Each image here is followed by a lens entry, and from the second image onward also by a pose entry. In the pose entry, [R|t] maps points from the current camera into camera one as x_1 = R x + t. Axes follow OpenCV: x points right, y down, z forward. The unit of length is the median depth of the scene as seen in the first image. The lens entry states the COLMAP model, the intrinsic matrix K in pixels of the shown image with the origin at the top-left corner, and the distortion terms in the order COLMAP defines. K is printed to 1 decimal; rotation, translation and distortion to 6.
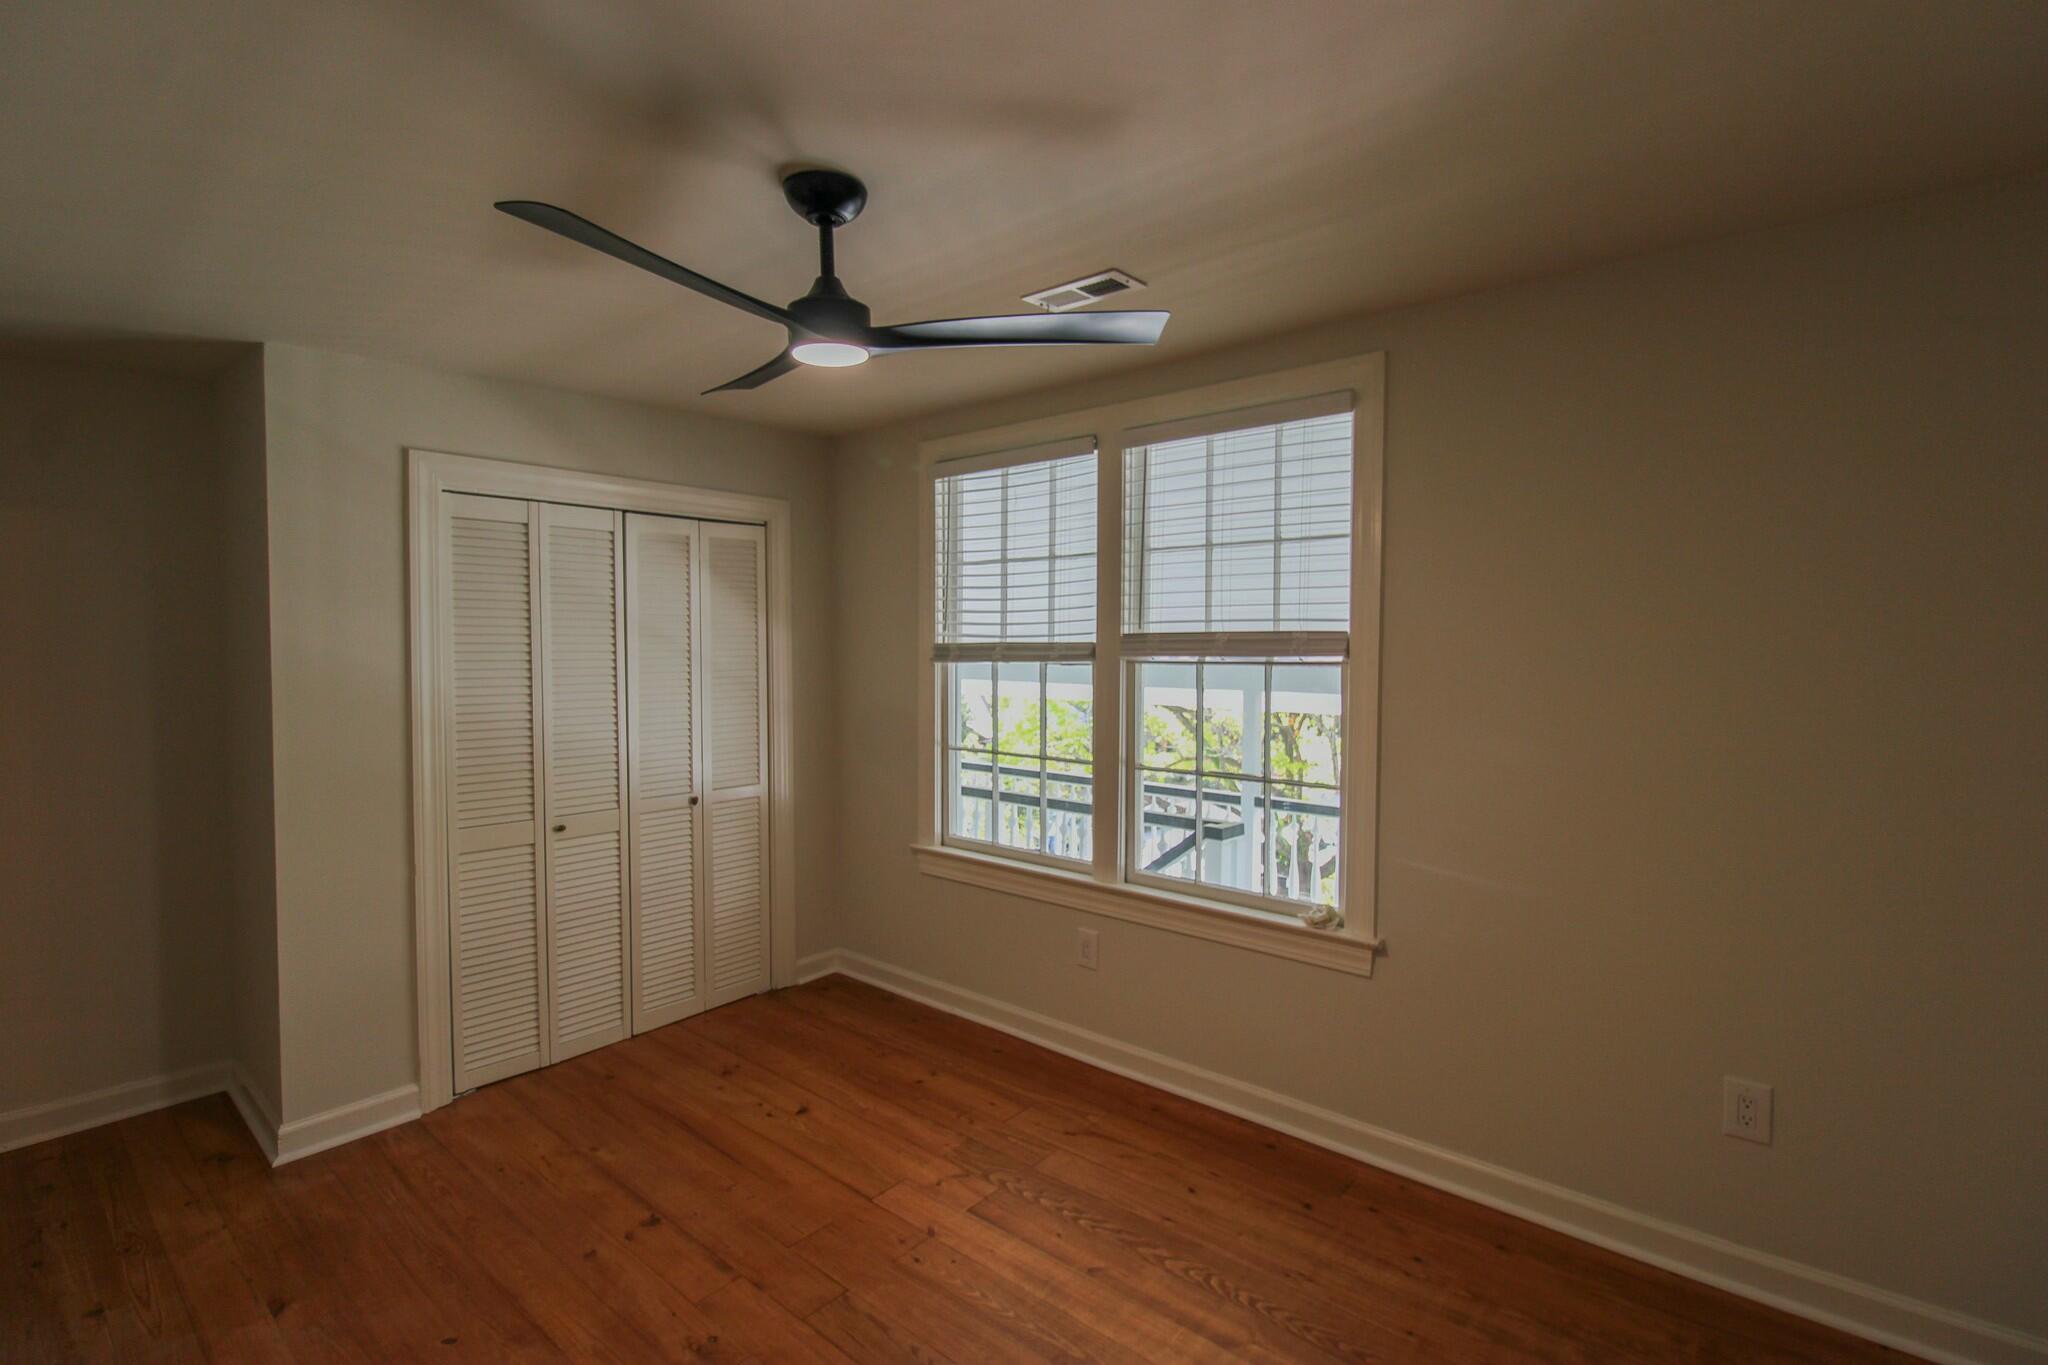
lens RADIAL K [[926.6, 0, 1024.0], [0, 926.6, 682.5], [0, 0, 1]] dist [0.000244, -0.013159]
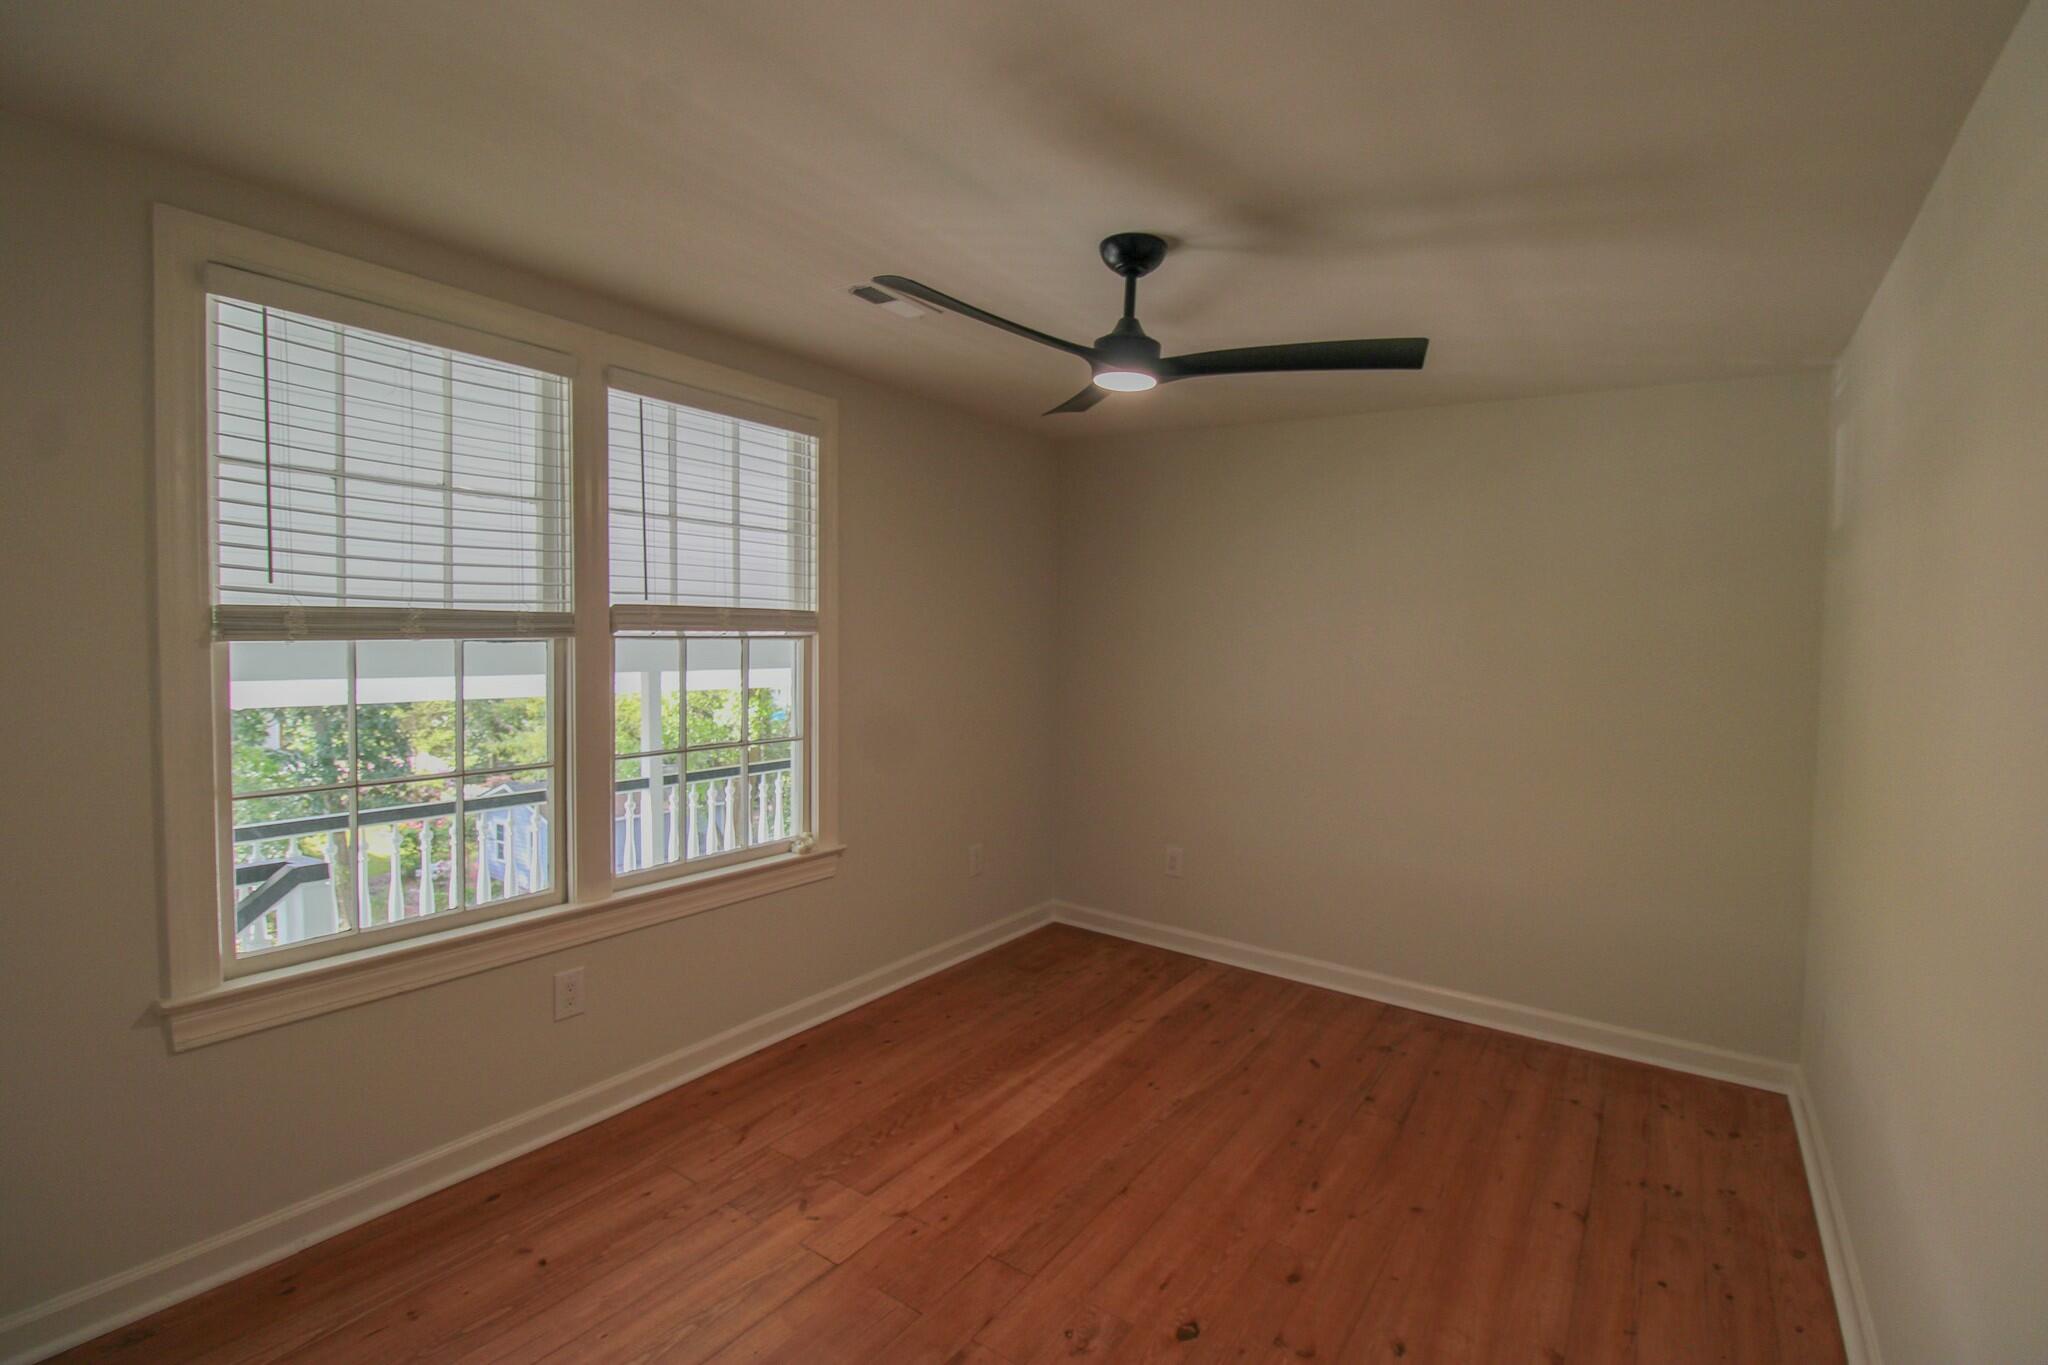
lens RADIAL K [[963.9, 0, 1039.7], [0, 963.9, 672.4], [0, 0, 1]] dist [0.003425, -0.014877]
pose [[-0.117151, -0.048602, 0.991924, -0.875858], [0.015532, 0.998590, 0.050763, -0.030459], [-0.992993, 0.021353, -0.116231, 0.753143]]
